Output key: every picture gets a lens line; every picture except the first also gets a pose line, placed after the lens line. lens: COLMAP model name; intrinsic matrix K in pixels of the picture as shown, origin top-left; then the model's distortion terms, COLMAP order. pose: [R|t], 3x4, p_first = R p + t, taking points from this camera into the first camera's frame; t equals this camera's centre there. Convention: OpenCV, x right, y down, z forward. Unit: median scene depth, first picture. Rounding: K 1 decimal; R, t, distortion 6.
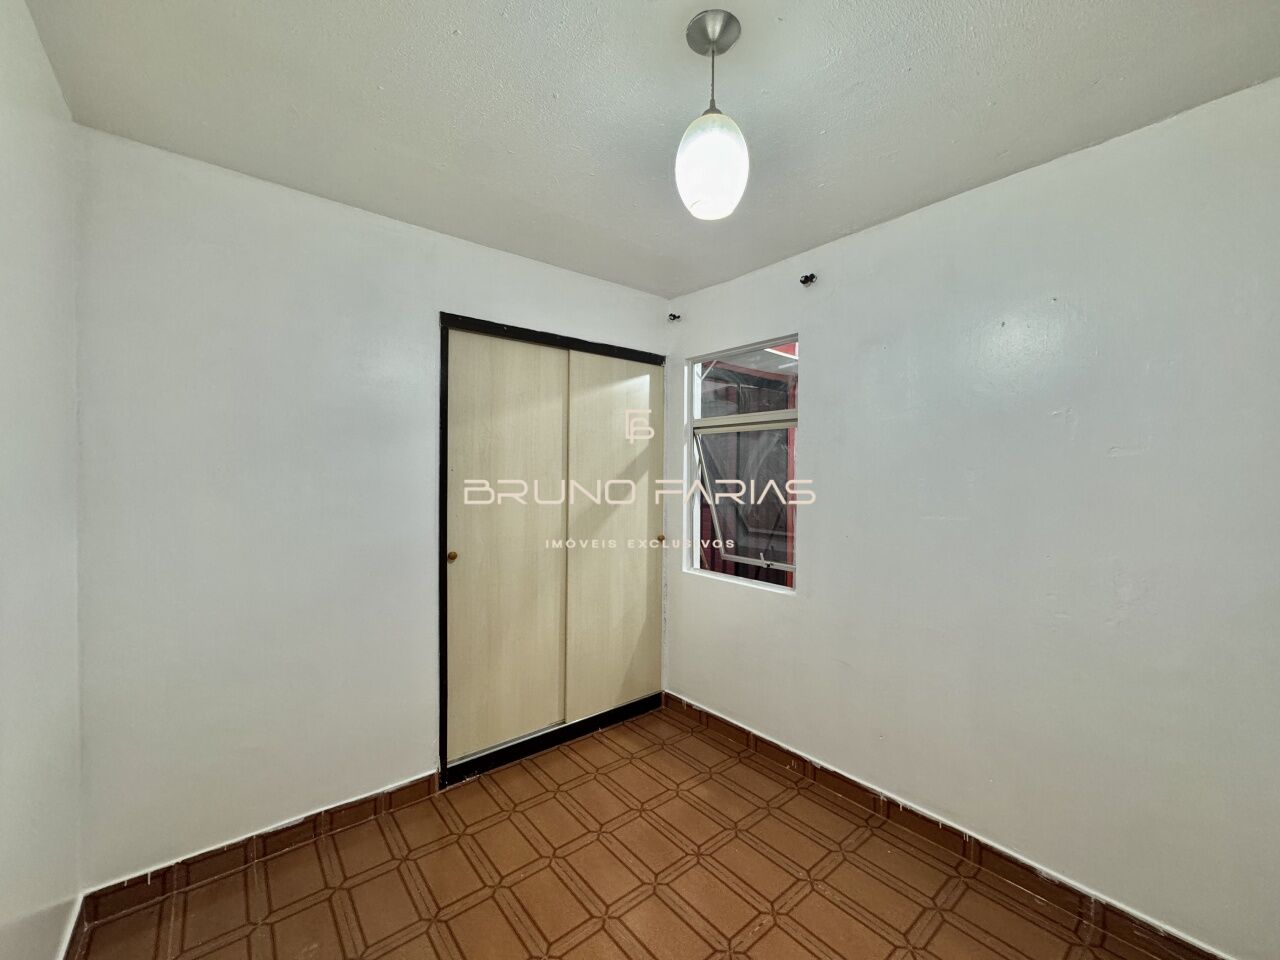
lens RADIAL K [[513.1, 0, 640.0], [0, 513.1, 480.0], [0, 0, 1]] dist [0.000699, 0.000831]
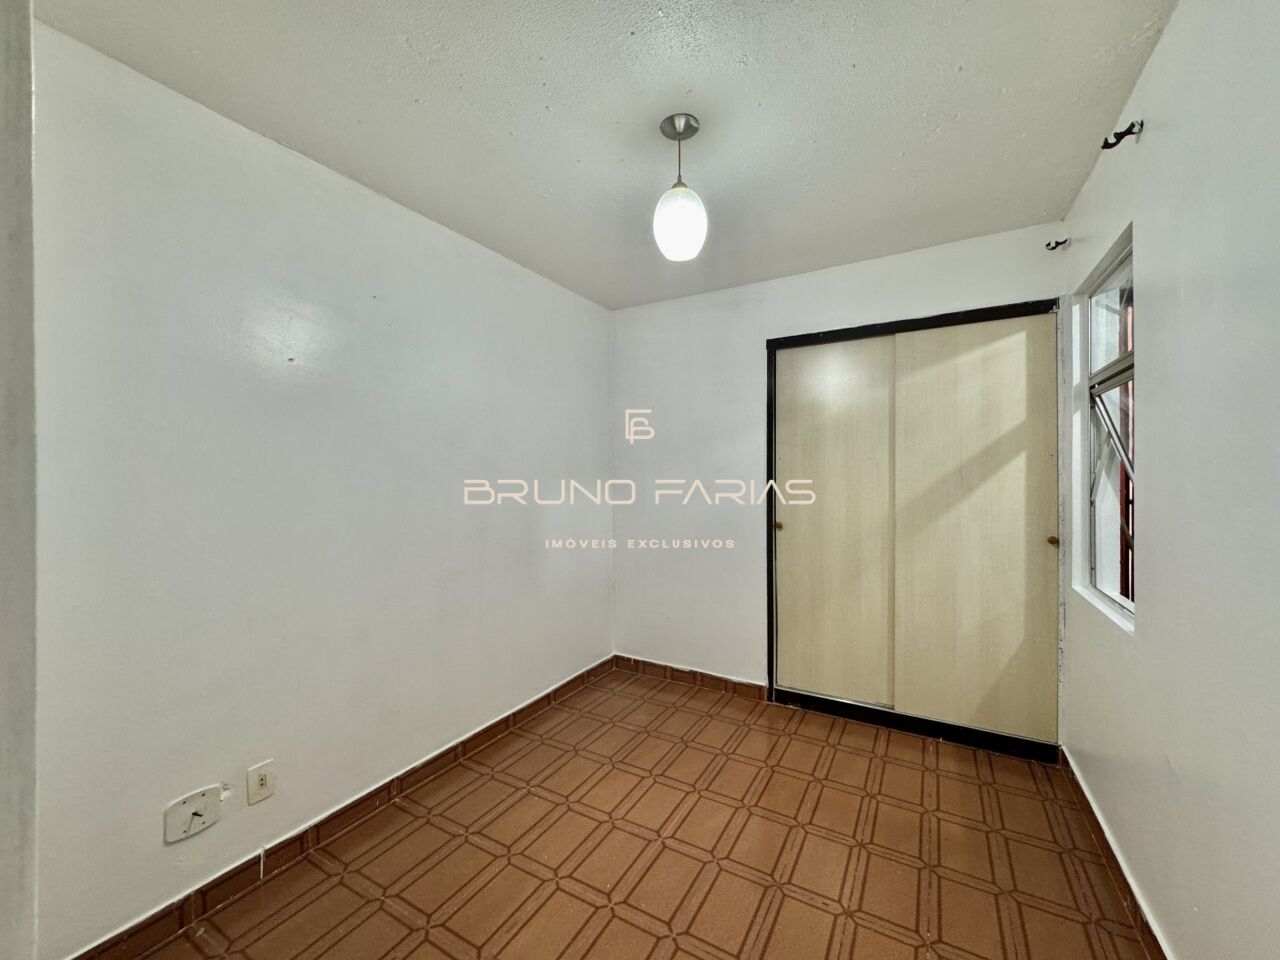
lens RADIAL K [[512.6, 0, 640.0], [0, 512.6, 480.0], [0, 0, 1]] dist [-0.002133, -0.000006]
pose [[0.349919, -0.000476, -0.936780, 0.718247], [-0.001800, 0.999998, -0.001181, 0.035891], [0.936778, 0.002099, 0.349917, 0.222597]]
